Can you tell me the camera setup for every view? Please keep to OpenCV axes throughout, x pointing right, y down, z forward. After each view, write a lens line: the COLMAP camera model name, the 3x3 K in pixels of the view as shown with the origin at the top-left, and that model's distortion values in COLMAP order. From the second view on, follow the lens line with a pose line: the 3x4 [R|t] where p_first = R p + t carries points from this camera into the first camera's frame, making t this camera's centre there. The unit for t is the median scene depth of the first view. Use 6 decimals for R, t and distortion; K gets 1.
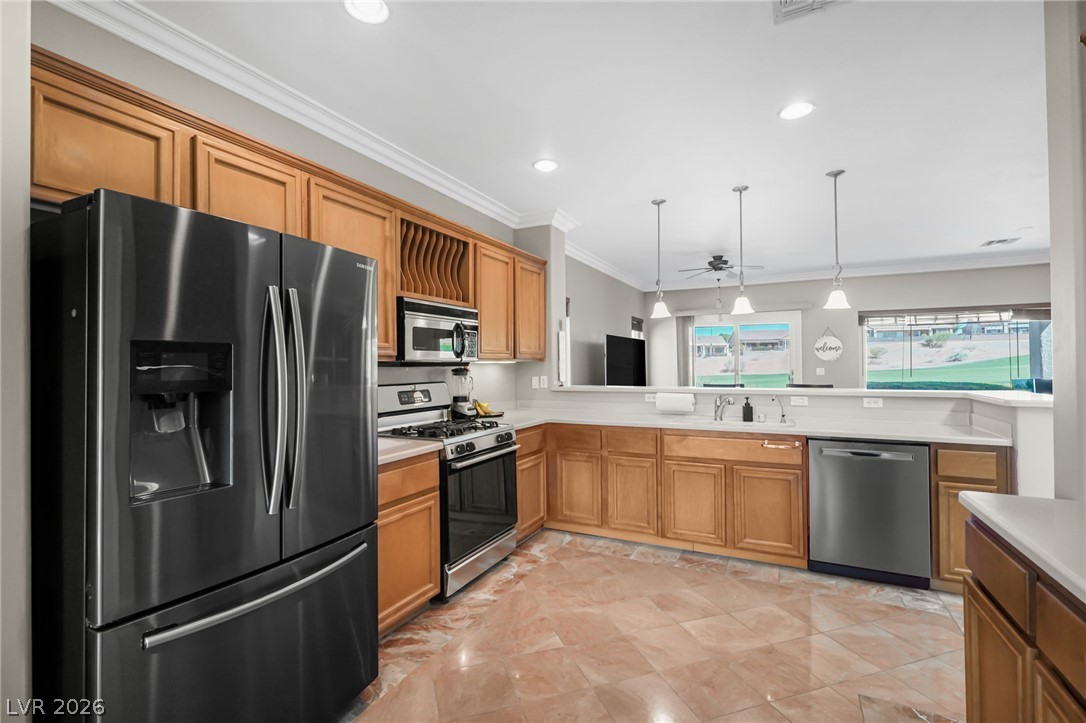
lens RADIAL K [[480.4, 0, 537.5], [0, 480.4, 358.3], [0, 0, 1]] dist [-0.011569, 0.000166]
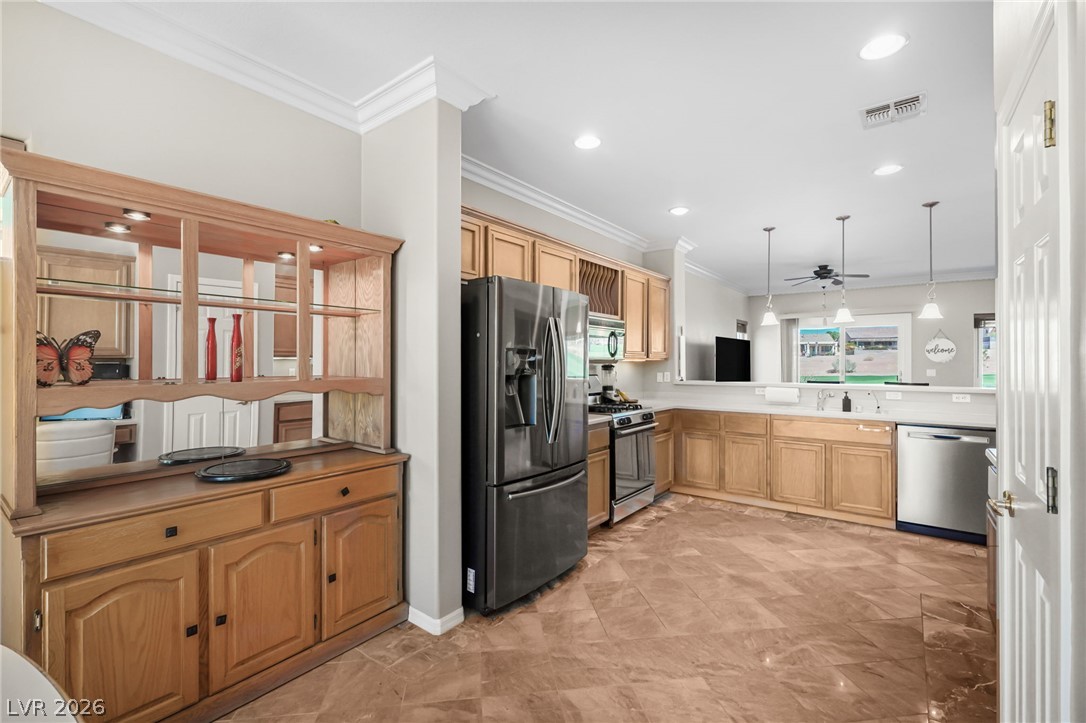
lens RADIAL K [[480.4, 0, 537.3], [0, 480.4, 358.4], [0, 0, 1]] dist [-0.011569, 0.000166]
pose [[0.983565, 0.010693, -0.180240, -0.129438], [-0.009655, 0.999931, 0.006634, -0.003482], [0.180298, -0.004784, 0.983600, -0.373666]]
